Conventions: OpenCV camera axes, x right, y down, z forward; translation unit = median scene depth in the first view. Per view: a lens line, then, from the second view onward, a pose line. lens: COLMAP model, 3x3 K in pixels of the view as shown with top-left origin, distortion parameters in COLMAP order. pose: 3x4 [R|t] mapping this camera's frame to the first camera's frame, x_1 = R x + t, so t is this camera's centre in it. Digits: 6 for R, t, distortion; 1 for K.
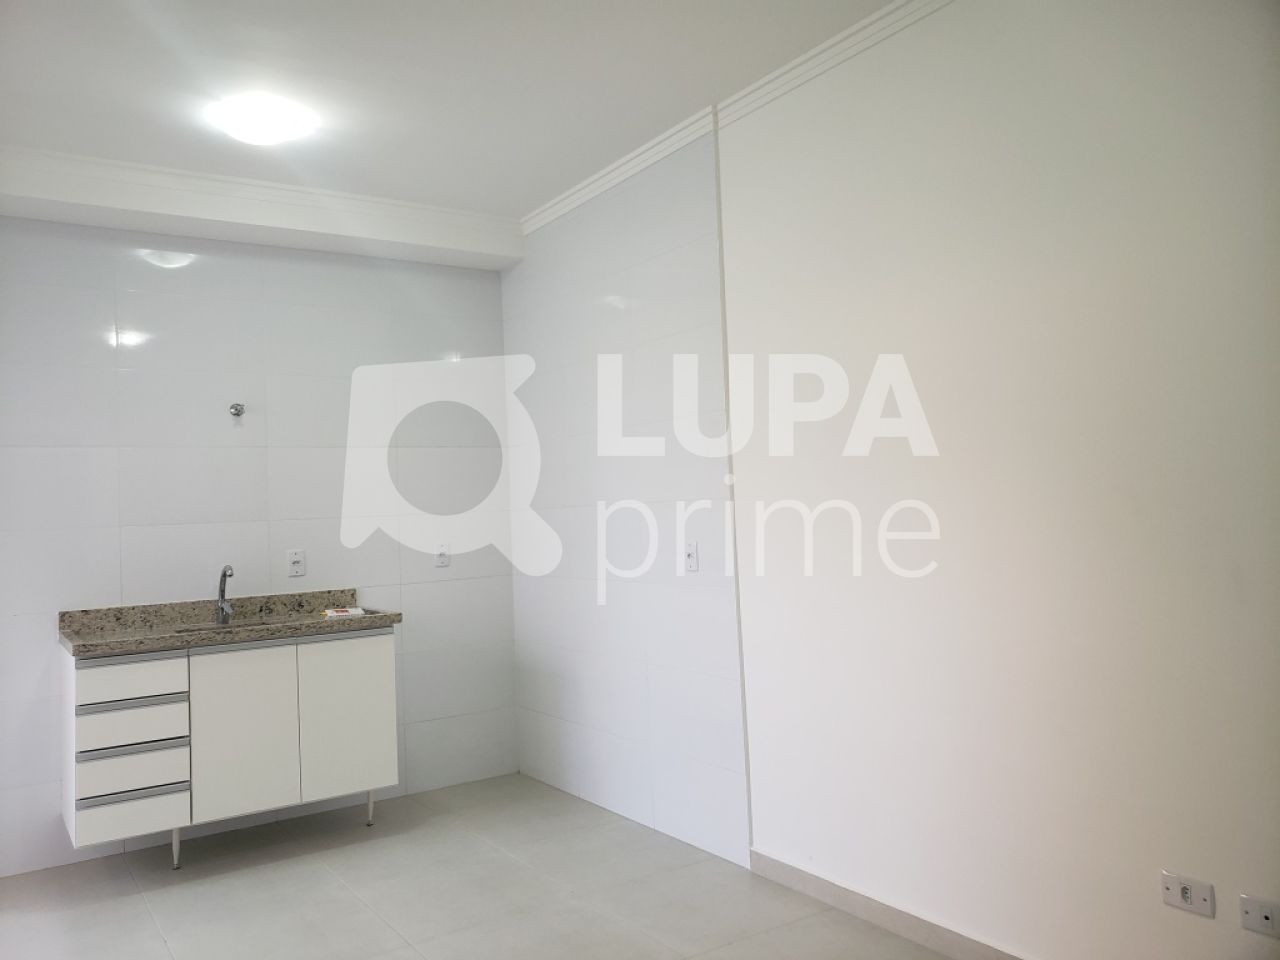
lens RADIAL K [[975.5, 0, 621.0], [0, 975.5, 470.7], [0, 0, 1]] dist [-0.004862, -0.001646]
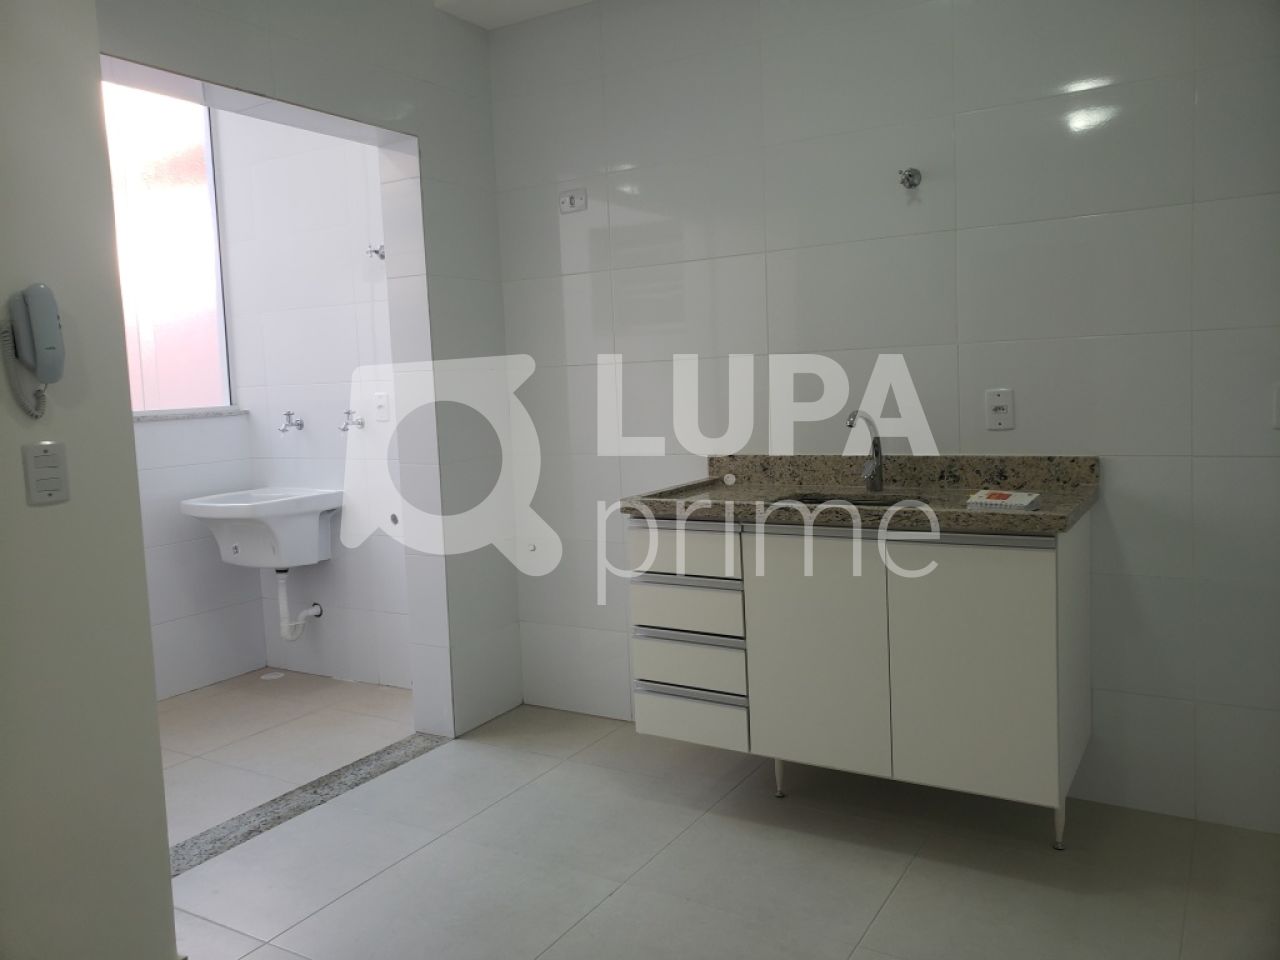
lens RADIAL K [[975.5, 0, 636.8], [0, 975.5, 462.7], [0, 0, 1]] dist [-0.004862, -0.001646]
pose [[0.436958, 0.104649, -0.893373, 0.153164], [0.060897, 0.987488, 0.145459, 0.023156], [0.897418, -0.117963, 0.425119, 0.554321]]
